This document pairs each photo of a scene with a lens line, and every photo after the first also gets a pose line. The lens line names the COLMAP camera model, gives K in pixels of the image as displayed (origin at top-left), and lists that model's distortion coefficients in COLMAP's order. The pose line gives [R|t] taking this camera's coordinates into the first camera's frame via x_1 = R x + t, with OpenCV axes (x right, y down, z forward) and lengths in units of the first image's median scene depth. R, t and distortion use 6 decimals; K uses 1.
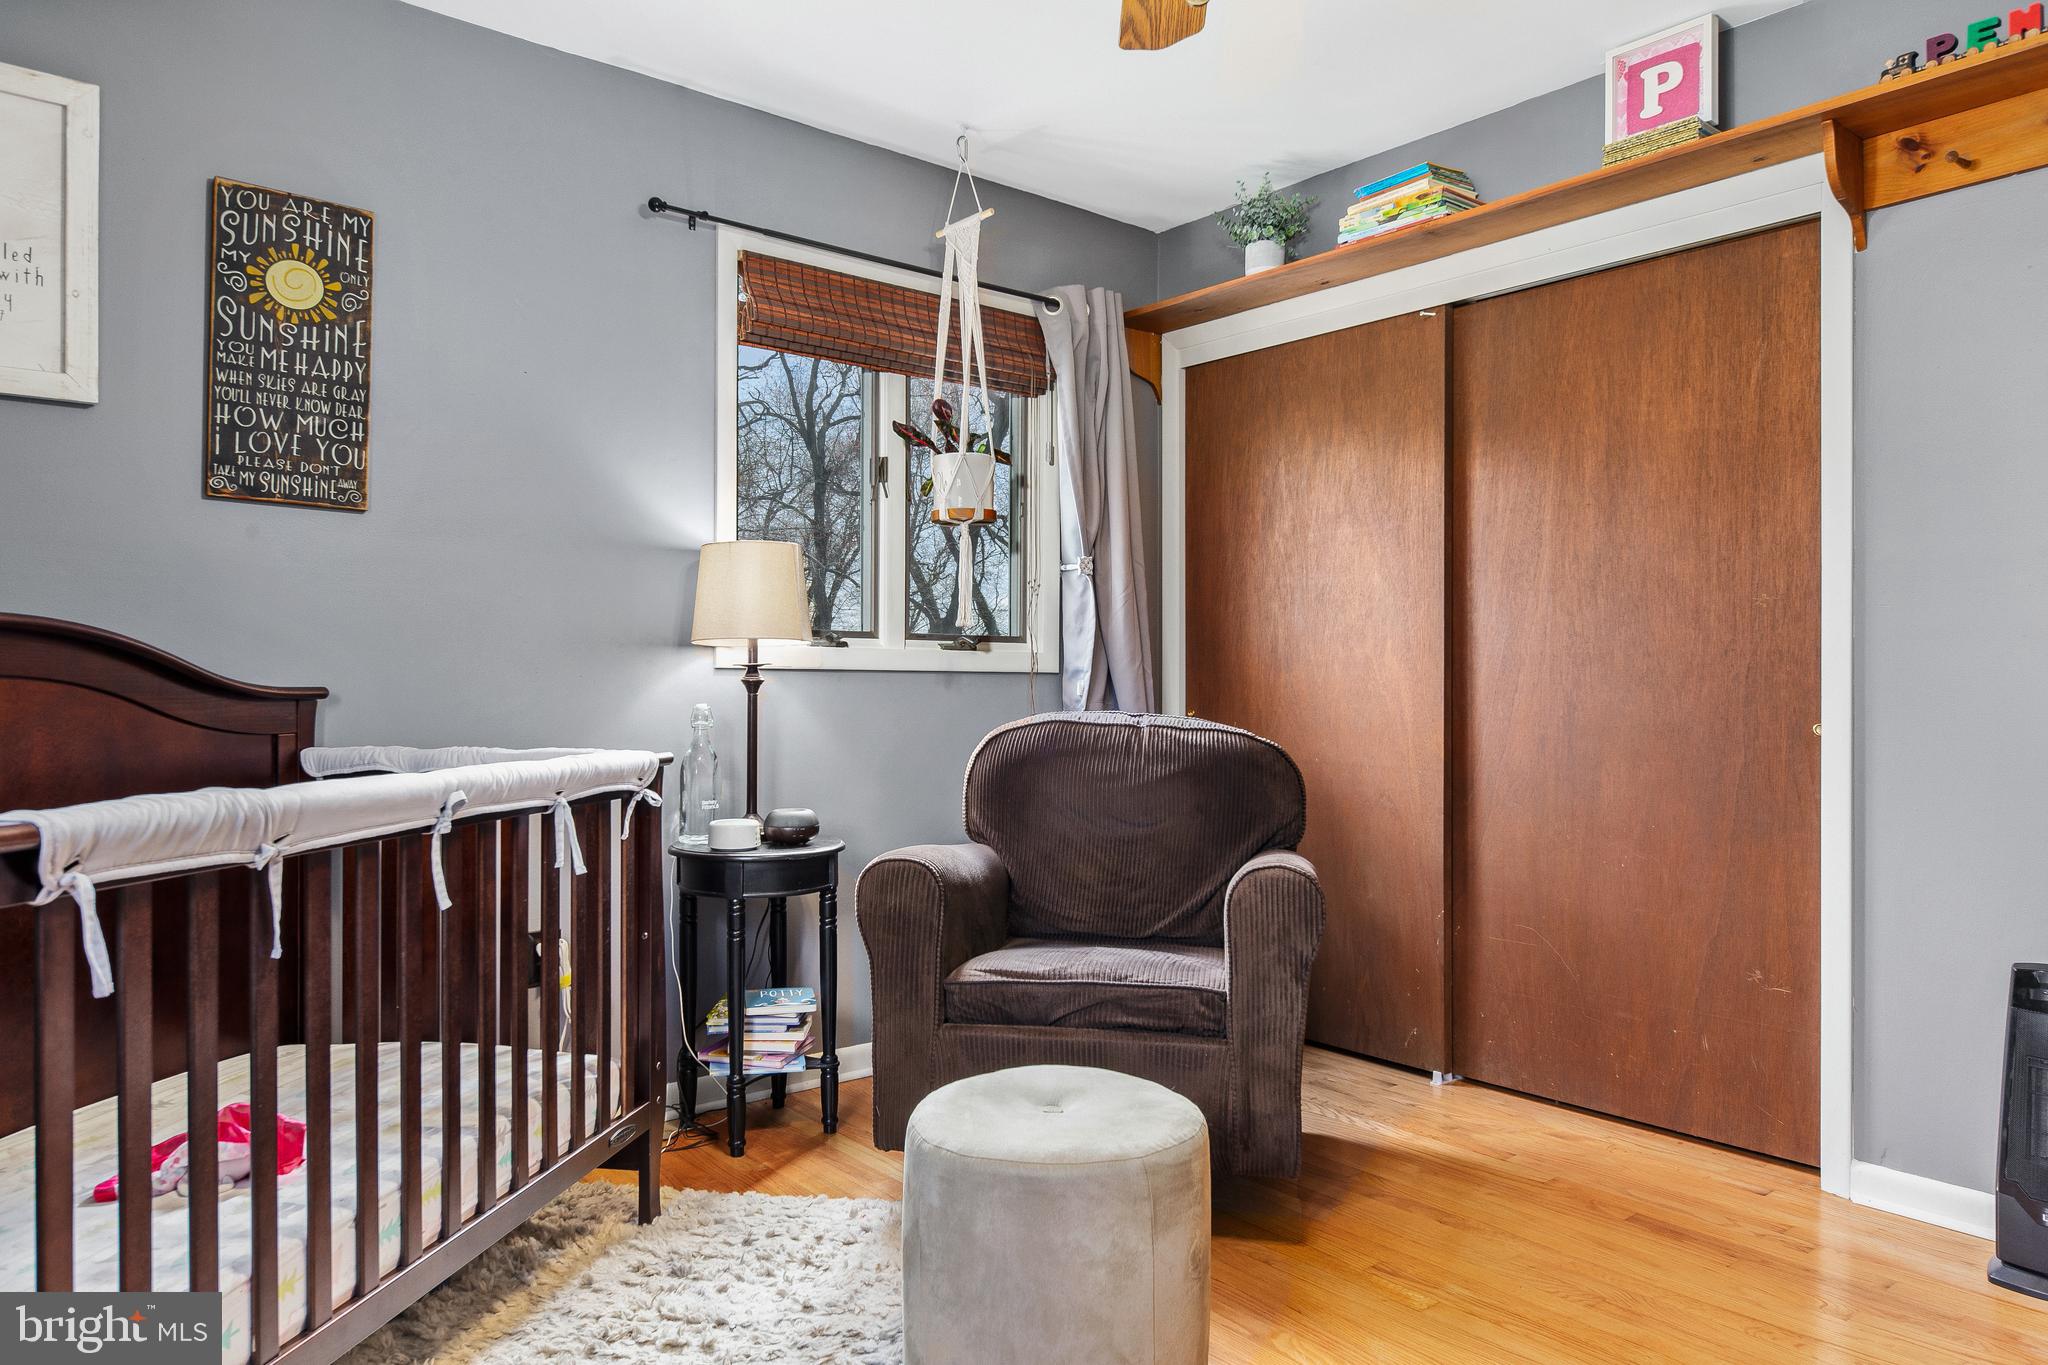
lens RADIAL K [[1370.5, 0, 1018.1], [0, 1370.5, 675.5], [0, 0, 1]] dist [0.000851, -0.000454]
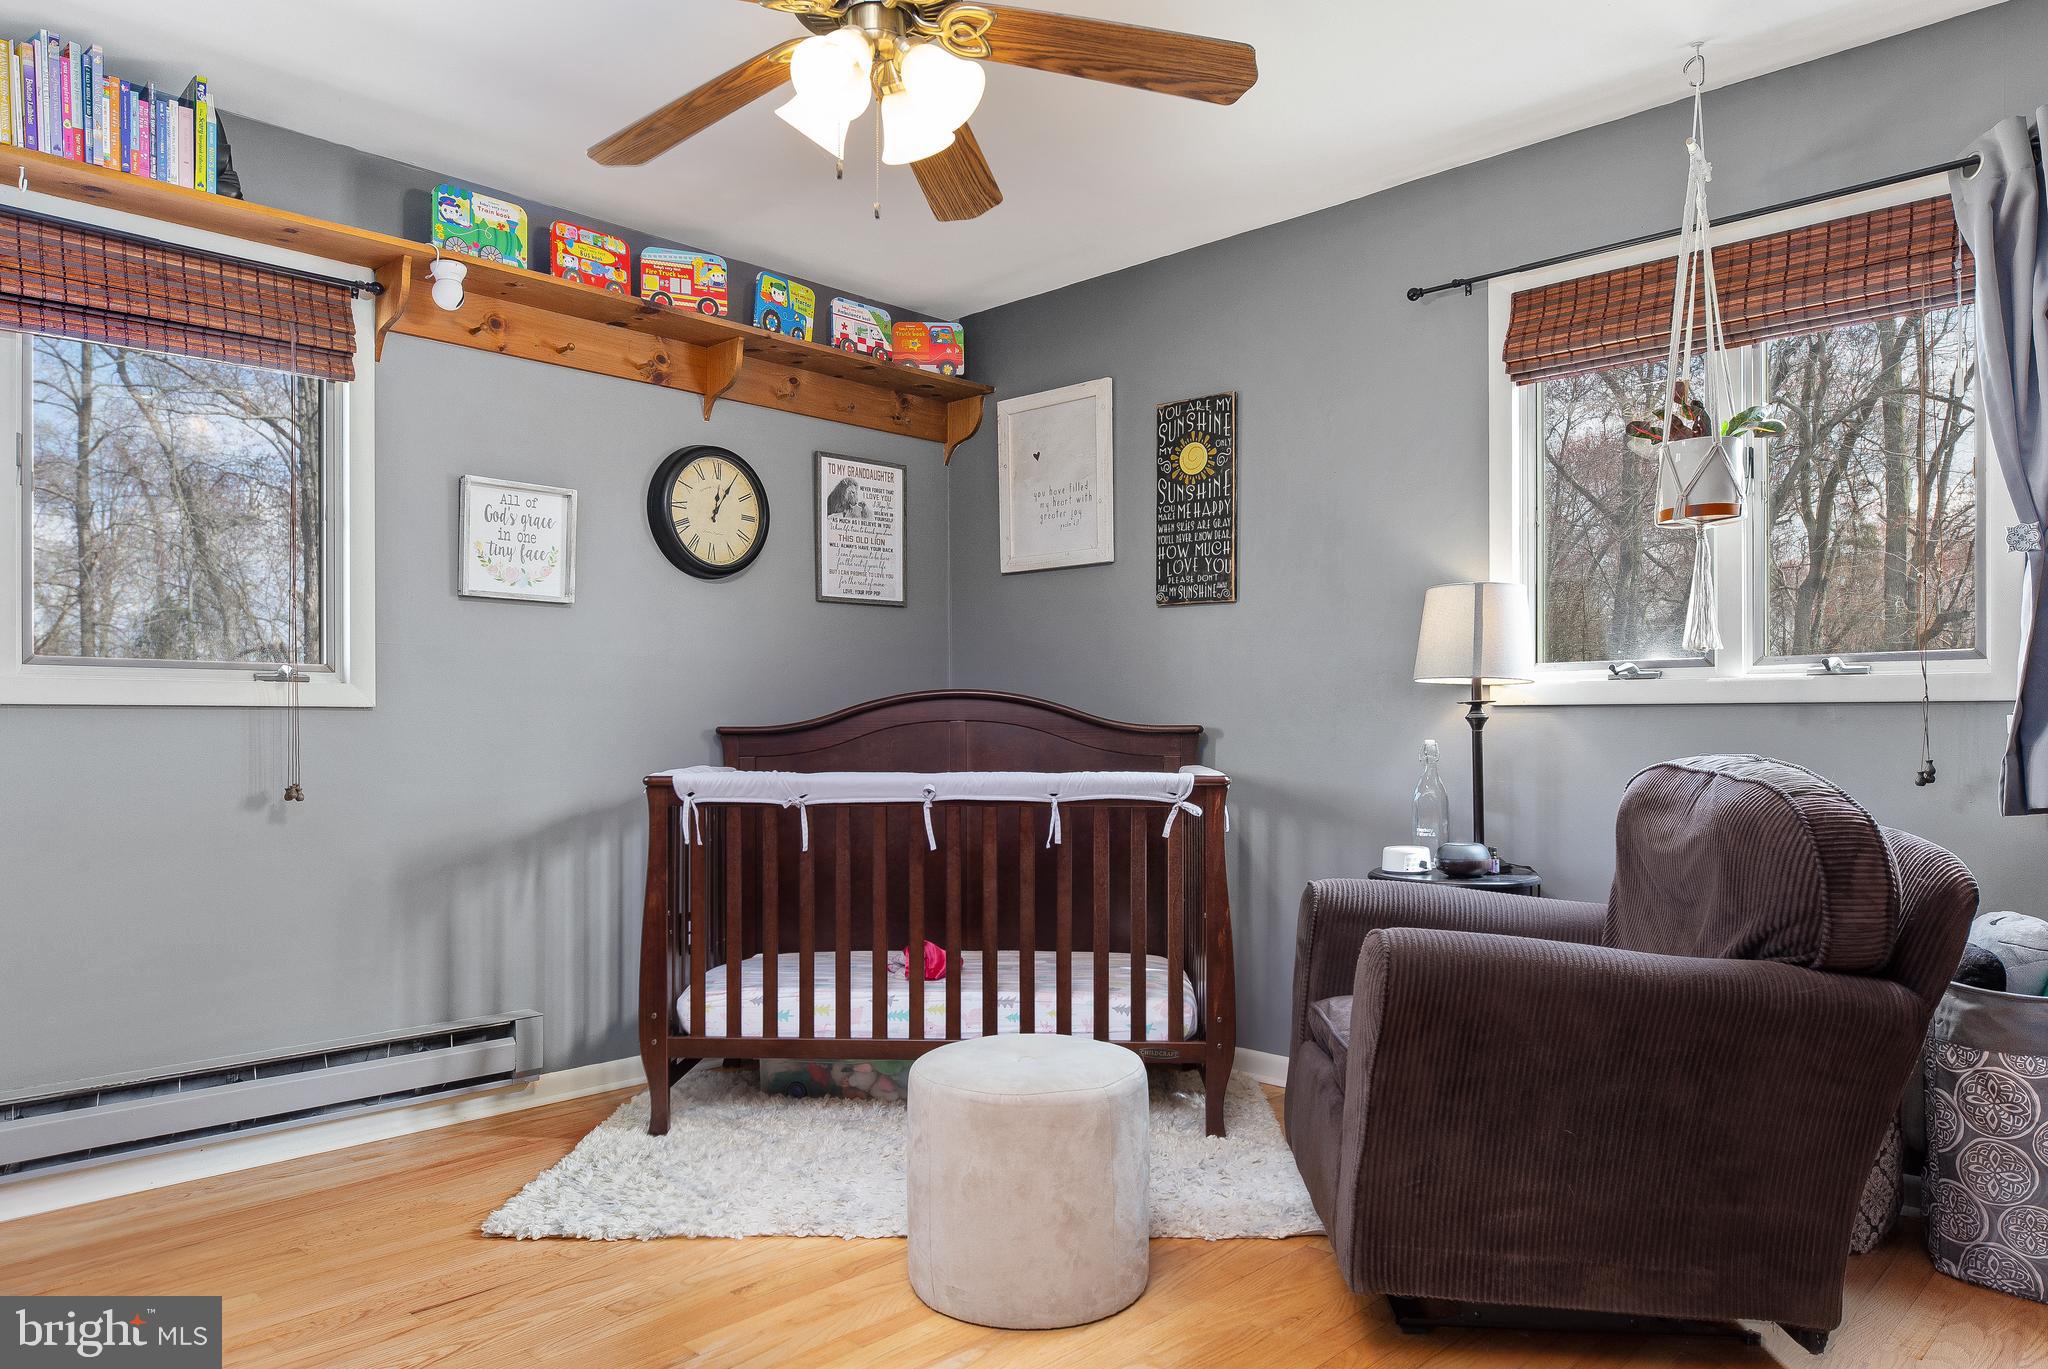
lens RADIAL K [[1334.0, 0, 1025.2], [0, 1334.0, 704.9], [0, 0, 1]] dist [0.001294, -0.001502]
pose [[0.121433, -0.019794, -0.992402, 0.892784], [0.011283, 0.999764, -0.018560, 0.010731], [0.992535, -0.008944, 0.121628, 0.631576]]
